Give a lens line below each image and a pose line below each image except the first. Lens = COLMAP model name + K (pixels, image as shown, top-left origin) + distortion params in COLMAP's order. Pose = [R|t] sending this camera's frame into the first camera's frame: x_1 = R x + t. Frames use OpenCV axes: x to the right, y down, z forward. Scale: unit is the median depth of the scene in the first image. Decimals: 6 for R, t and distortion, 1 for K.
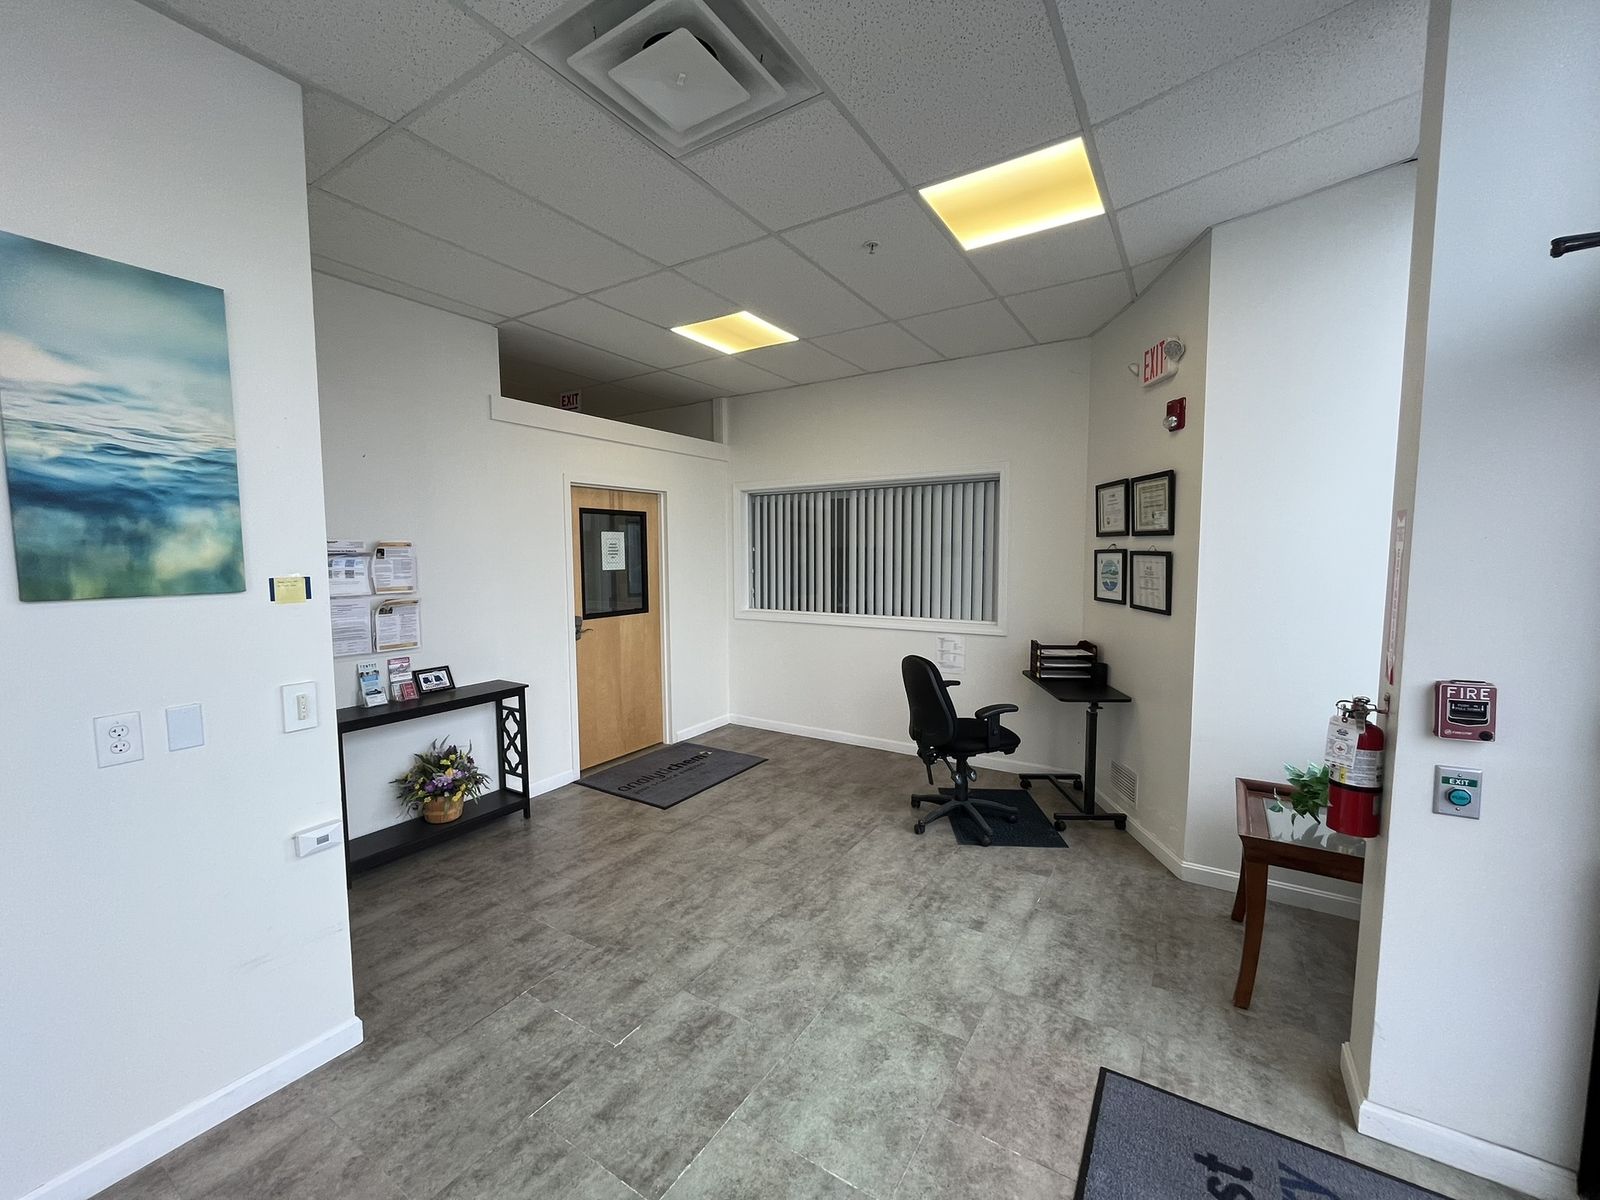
lens RADIAL K [[646.6, 0, 795.4], [0, 646.6, 600.3], [0, 0, 1]] dist [0.000606, -0.000009]
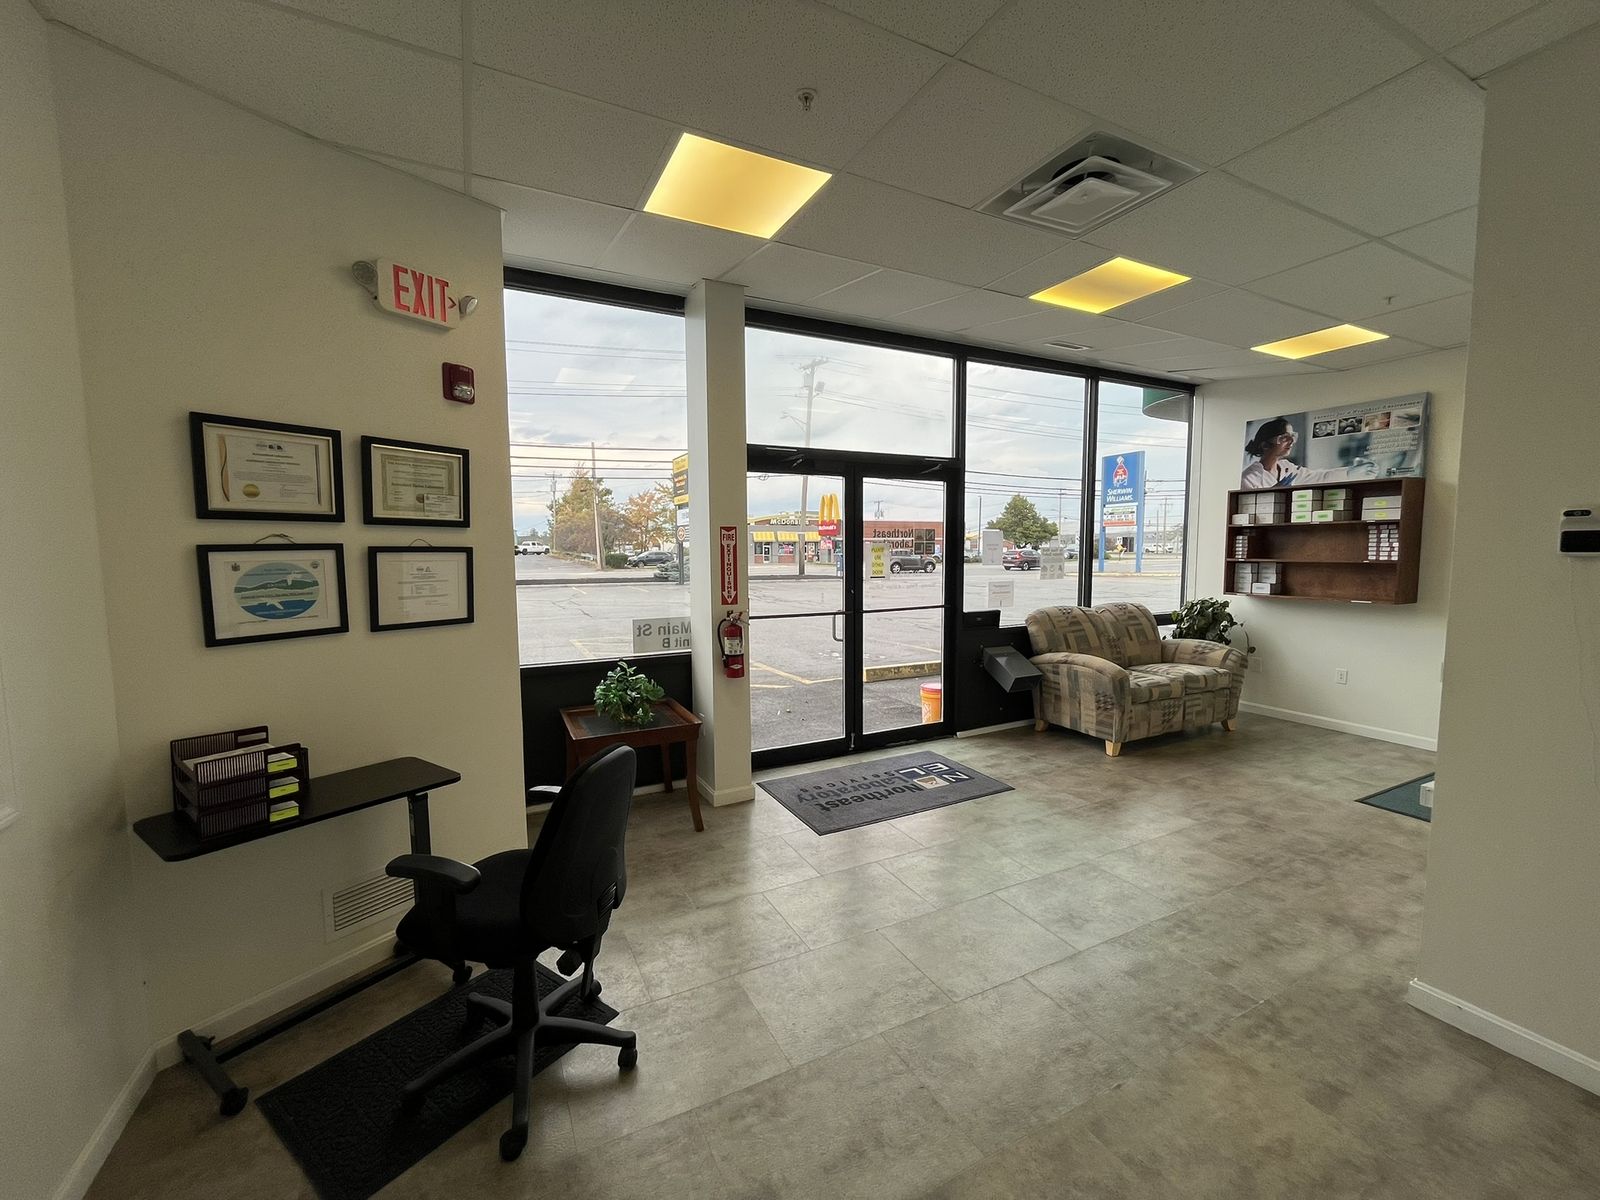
lens RADIAL K [[646.6, 0, 792.3], [0, 646.6, 596.9], [0, 0, 1]] dist [0.000606, -0.000009]
pose [[-0.857830, -0.032676, 0.512893, -0.215038], [0.048412, 0.988401, 0.143941, -0.111316], [-0.511648, 0.148307, -0.846299, 1.503904]]
